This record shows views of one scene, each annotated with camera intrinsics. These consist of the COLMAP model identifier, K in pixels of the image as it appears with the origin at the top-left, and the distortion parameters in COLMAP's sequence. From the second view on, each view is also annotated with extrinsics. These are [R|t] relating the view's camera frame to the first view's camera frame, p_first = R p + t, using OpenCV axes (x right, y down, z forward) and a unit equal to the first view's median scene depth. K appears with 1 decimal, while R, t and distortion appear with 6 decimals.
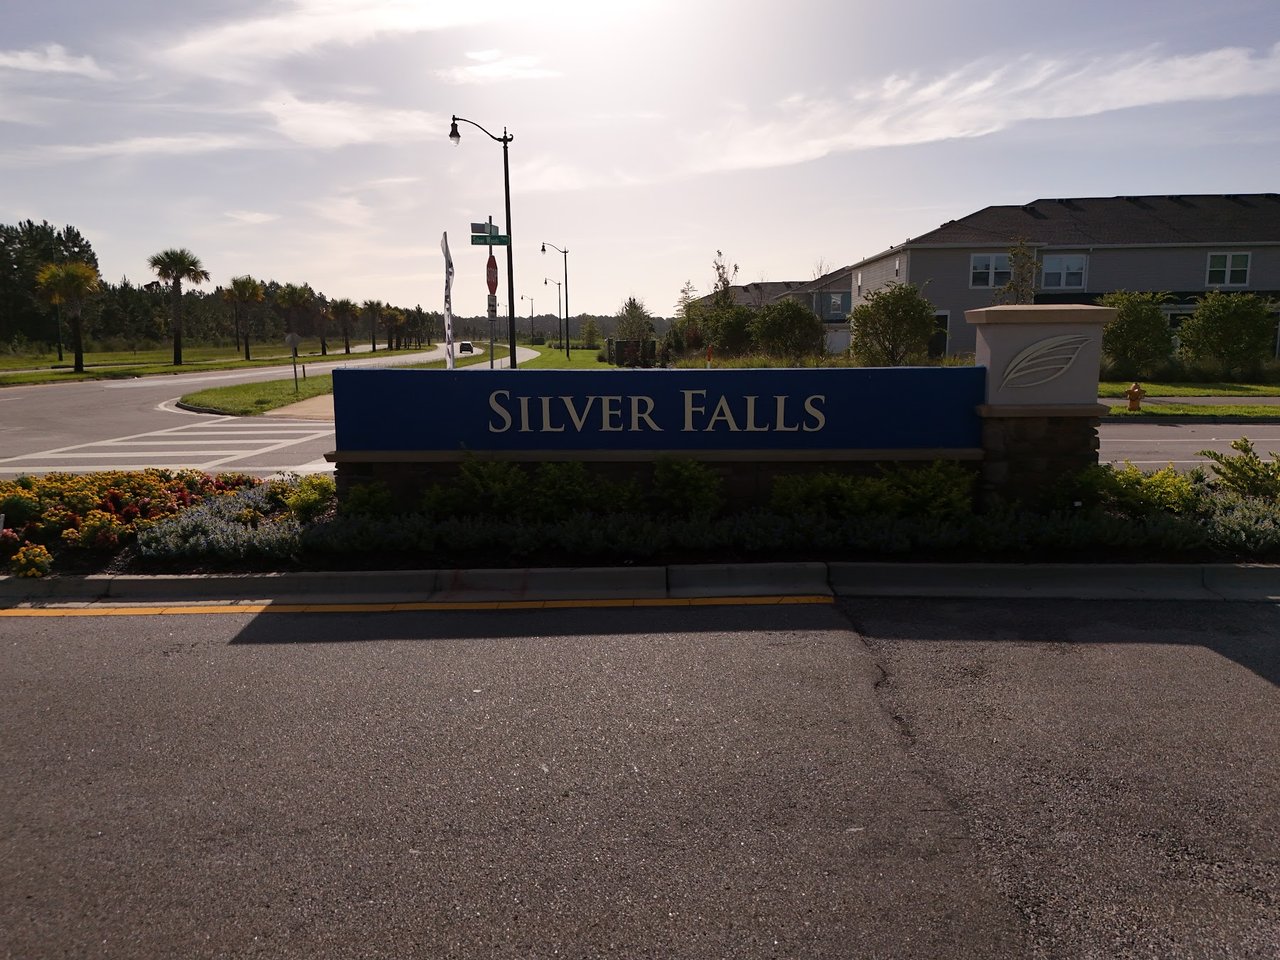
lens RADIAL K [[948.0, 0, 642.7], [0, 948.0, 486.4], [0, 0, 1]] dist [0.045782, -0.032344]
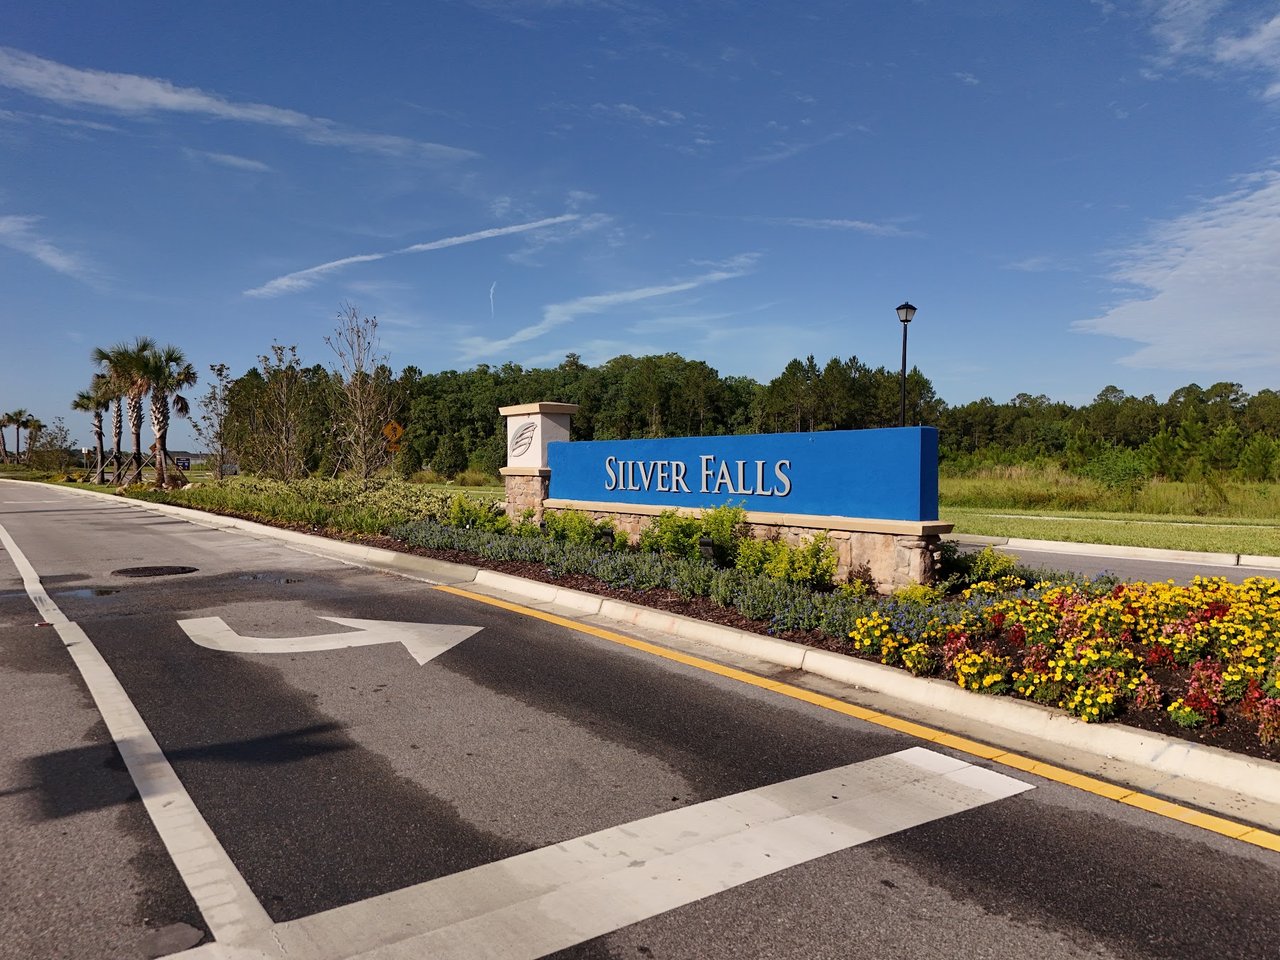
lens RADIAL K [[948.0, 0, 640.4], [0, 948.0, 477.2], [0, 0, 1]] dist [0.045782, -0.032344]
pose [[0.594643, 0.014959, -0.803851, 0.890227], [-0.123520, 0.989657, -0.072957, 0.012909], [0.794445, 0.142675, 0.590340, 0.299633]]
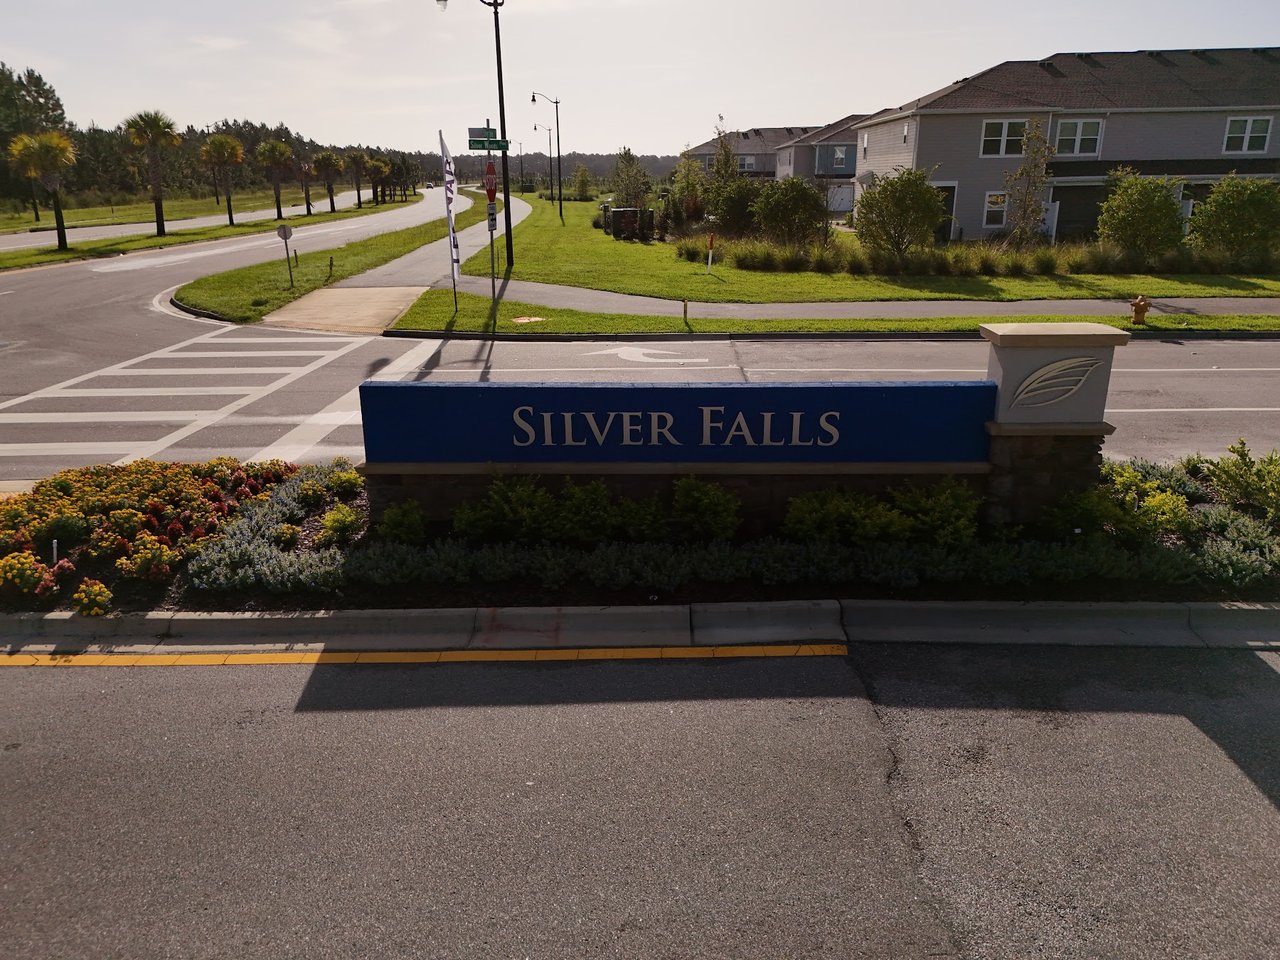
lens RADIAL K [[948.0, 0, 642.6], [0, 948.0, 485.5], [0, 0, 1]] dist [0.045782, -0.032344]
pose [[0.999974, -0.003818, 0.006131, -0.028288], [0.002799, 0.987393, 0.158262, -0.180657], [-0.006658, -0.158241, 0.987378, -0.027934]]
